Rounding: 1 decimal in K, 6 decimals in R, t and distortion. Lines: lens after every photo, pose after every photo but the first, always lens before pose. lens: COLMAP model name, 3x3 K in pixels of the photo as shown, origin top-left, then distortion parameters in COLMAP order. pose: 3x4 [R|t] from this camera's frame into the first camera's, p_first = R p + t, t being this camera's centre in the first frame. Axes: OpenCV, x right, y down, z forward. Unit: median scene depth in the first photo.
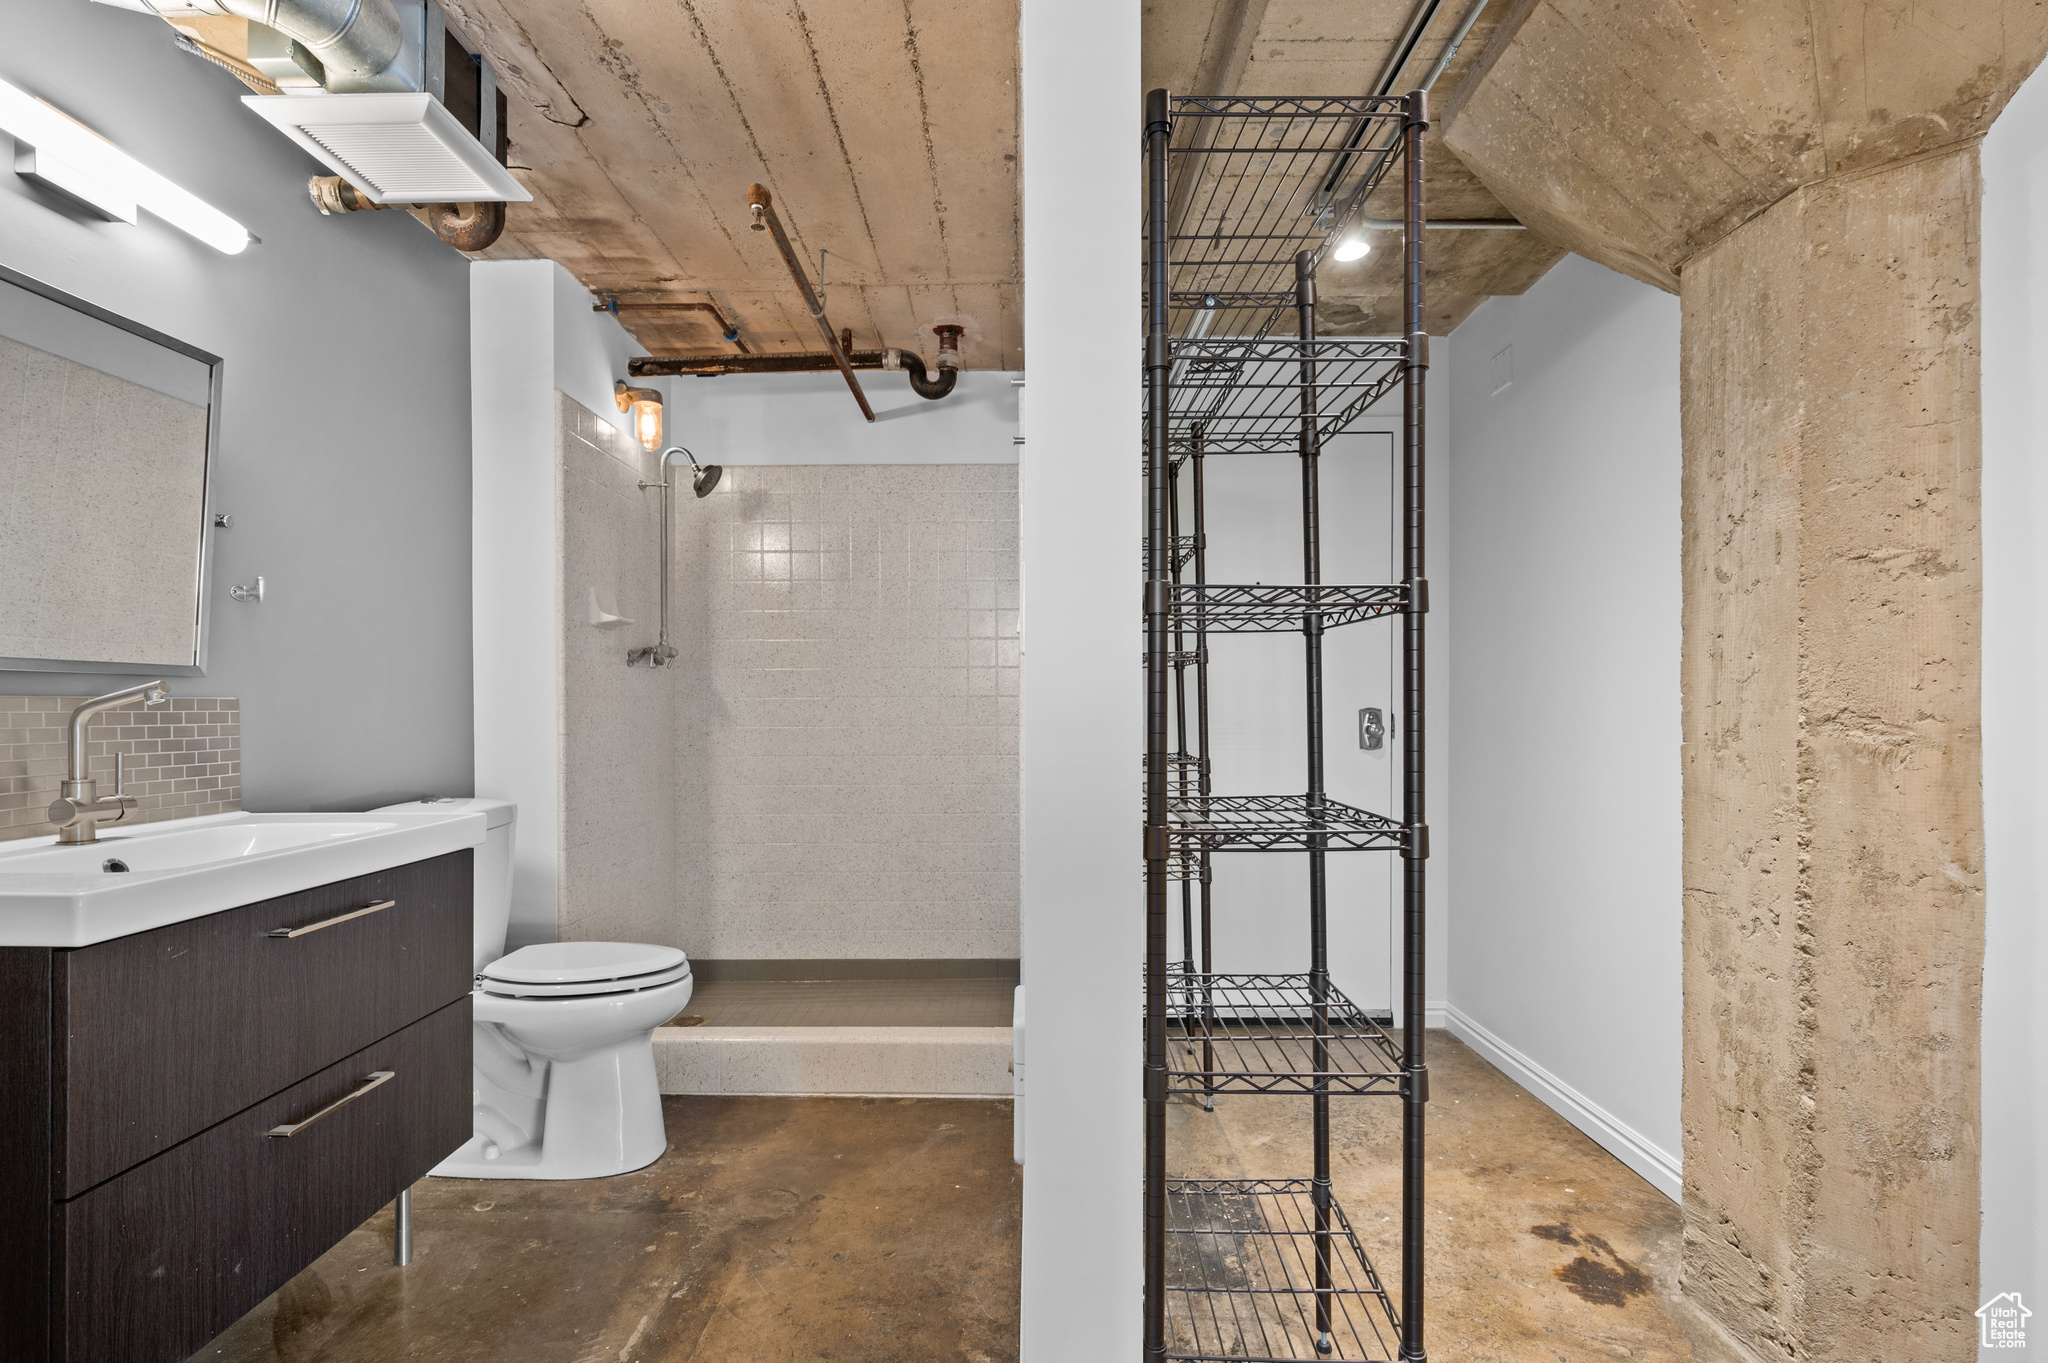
lens RADIAL K [[990.9, 0, 1022.4], [0, 990.9, 701.7], [0, 0, 1]] dist [0.003865, 0.000528]
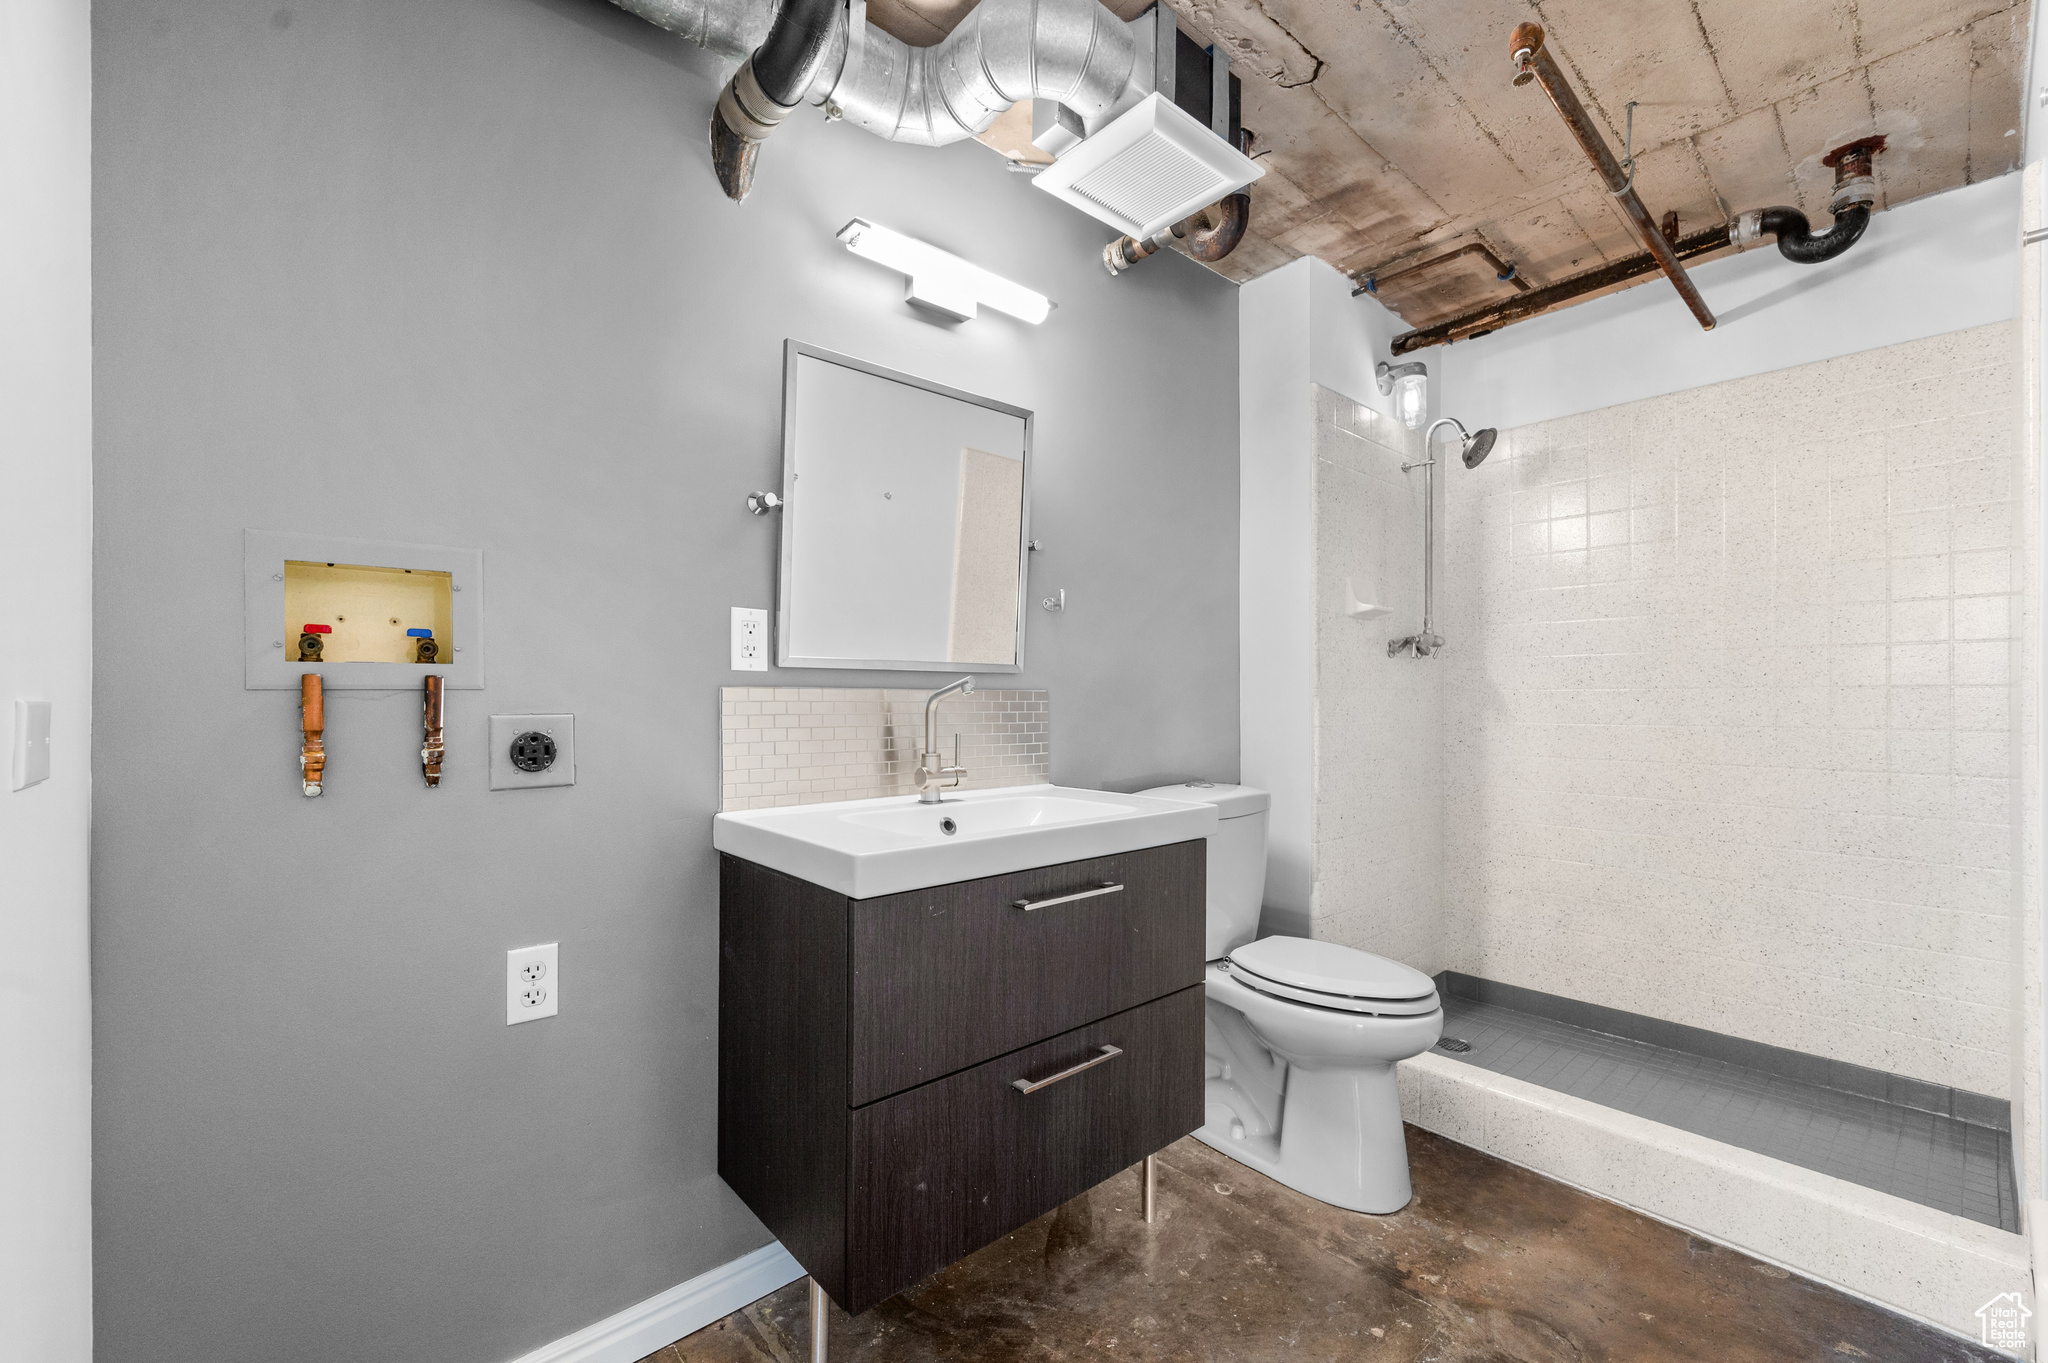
lens RADIAL K [[863.8, 0, 1013.3], [0, 863.8, 698.4], [0, 0, 1]] dist [-0.002065, 0.000262]
pose [[0.673644, 0.003831, -0.739046, -0.033445], [-0.000840, 0.999990, 0.004417, 0.001287], [0.739056, -0.002355, 0.673640, 0.235216]]
